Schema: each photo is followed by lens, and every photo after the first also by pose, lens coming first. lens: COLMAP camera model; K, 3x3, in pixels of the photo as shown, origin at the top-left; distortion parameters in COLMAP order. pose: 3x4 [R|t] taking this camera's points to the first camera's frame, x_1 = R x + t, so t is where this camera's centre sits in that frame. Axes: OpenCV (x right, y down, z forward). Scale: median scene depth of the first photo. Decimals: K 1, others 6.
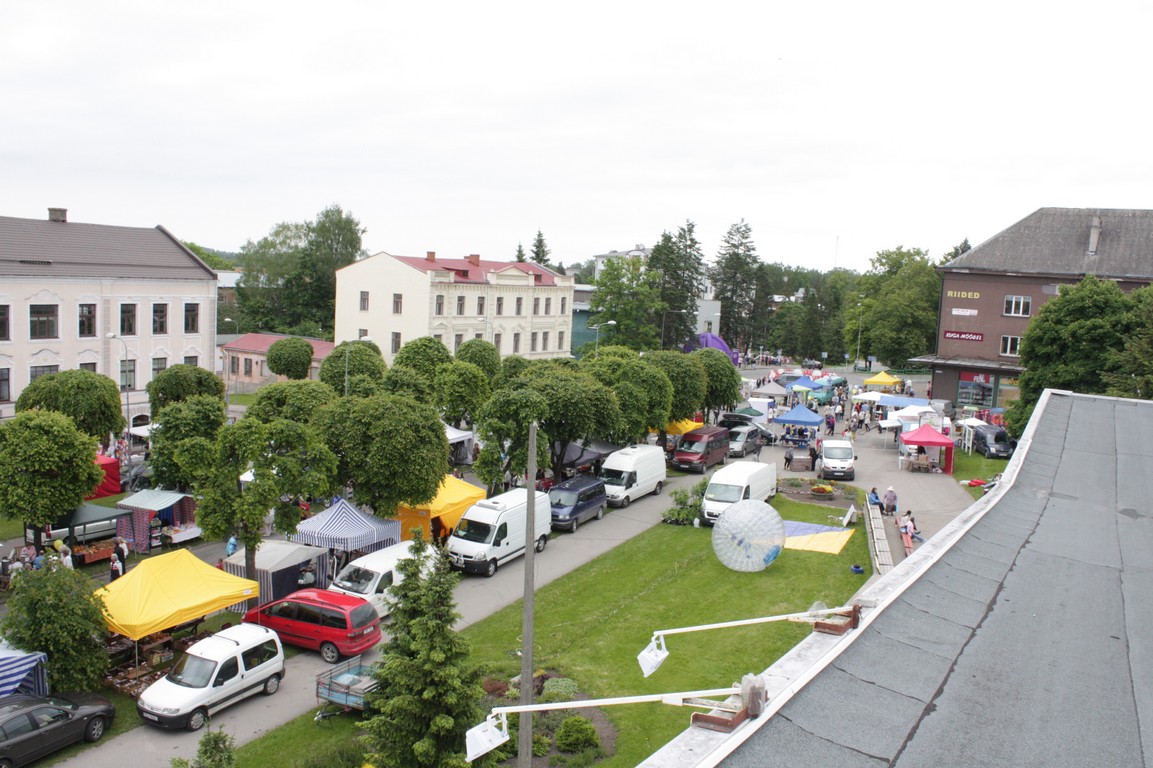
lens RADIAL K [[998.0, 0, 584.4], [0, 998.0, 408.0], [0, 0, 1]] dist [-0.158703, 0.140861]
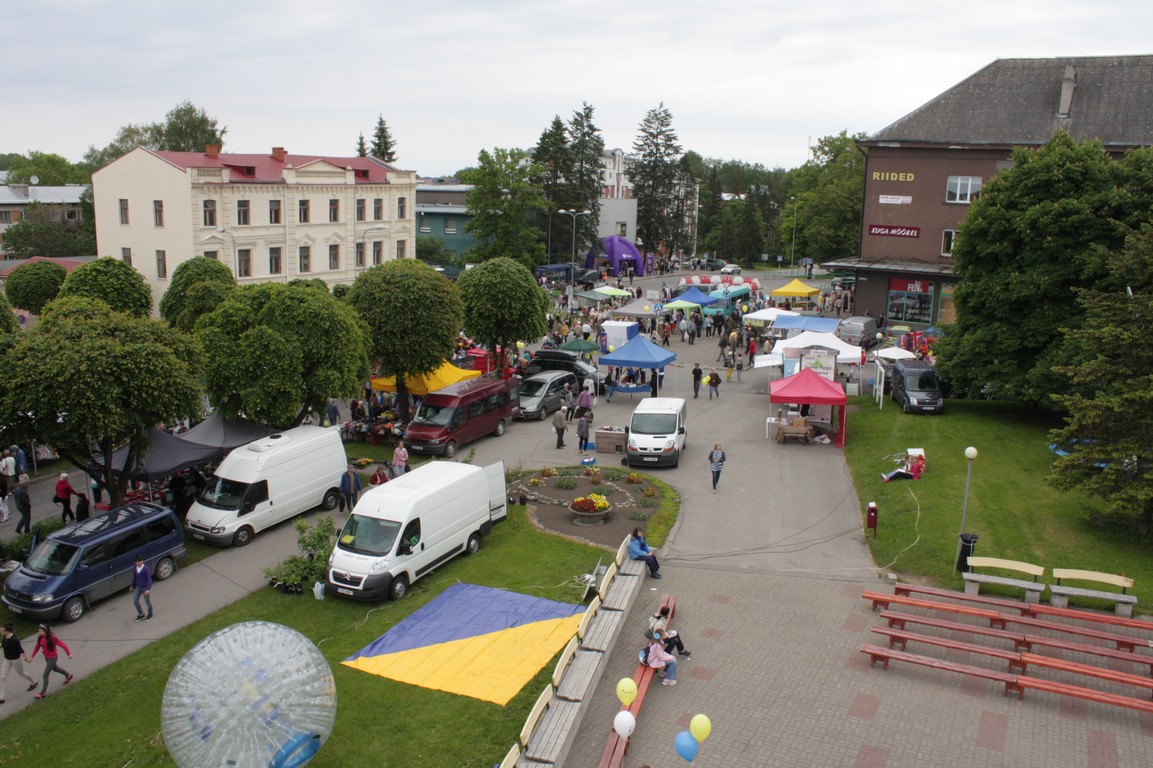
lens RADIAL K [[964.8, 0, 584.8], [0, 964.8, 398.4], [0, 0, 1]] dist [-0.170450, 0.150910]
pose [[0.999511, -0.029724, 0.009685, 0.179333], [0.028741, 0.995581, 0.089406, -0.022312], [-0.012299, -0.089084, 0.995948, 0.340585]]
